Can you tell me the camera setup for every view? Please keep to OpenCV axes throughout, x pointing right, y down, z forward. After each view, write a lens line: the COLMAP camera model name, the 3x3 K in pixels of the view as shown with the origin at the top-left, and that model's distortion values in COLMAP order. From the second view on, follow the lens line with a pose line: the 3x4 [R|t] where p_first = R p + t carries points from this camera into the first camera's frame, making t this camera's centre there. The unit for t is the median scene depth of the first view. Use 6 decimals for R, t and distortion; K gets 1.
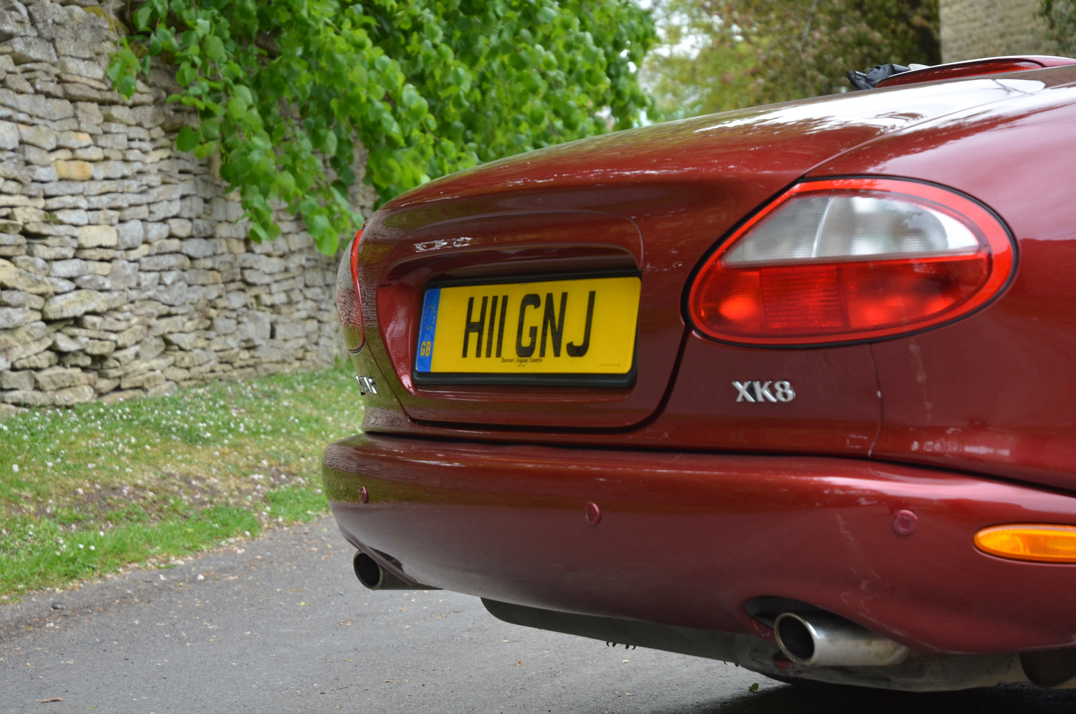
lens RADIAL K [[2408.2, 0, 538.0], [0, 2408.2, 357.0], [0, 0, 1]] dist [0.098781, 0.341203]
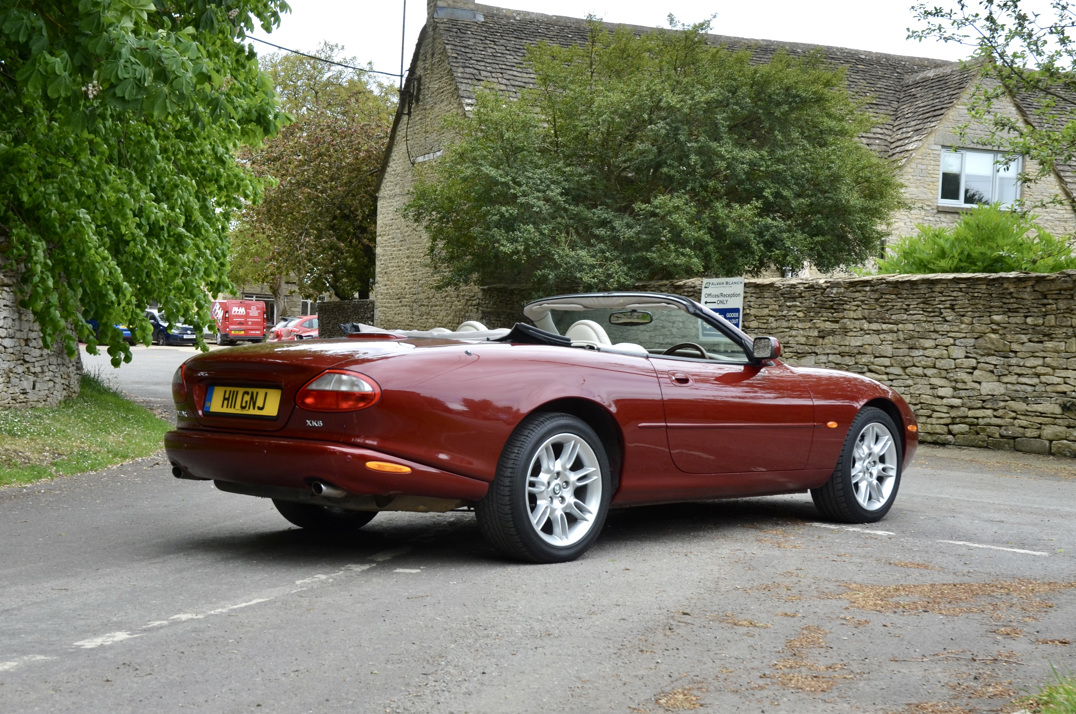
lens RADIAL K [[1561.1, 0, 538.0], [0, 1561.1, 357.0], [0, 0, 1]] dist [0.034476, 0.080948]
pose [[0.959179, 0.086610, 0.269212, -0.201405], [-0.074879, 0.995753, -0.053565, 0.013523], [-0.272708, 0.031220, 0.961590, -1.233397]]
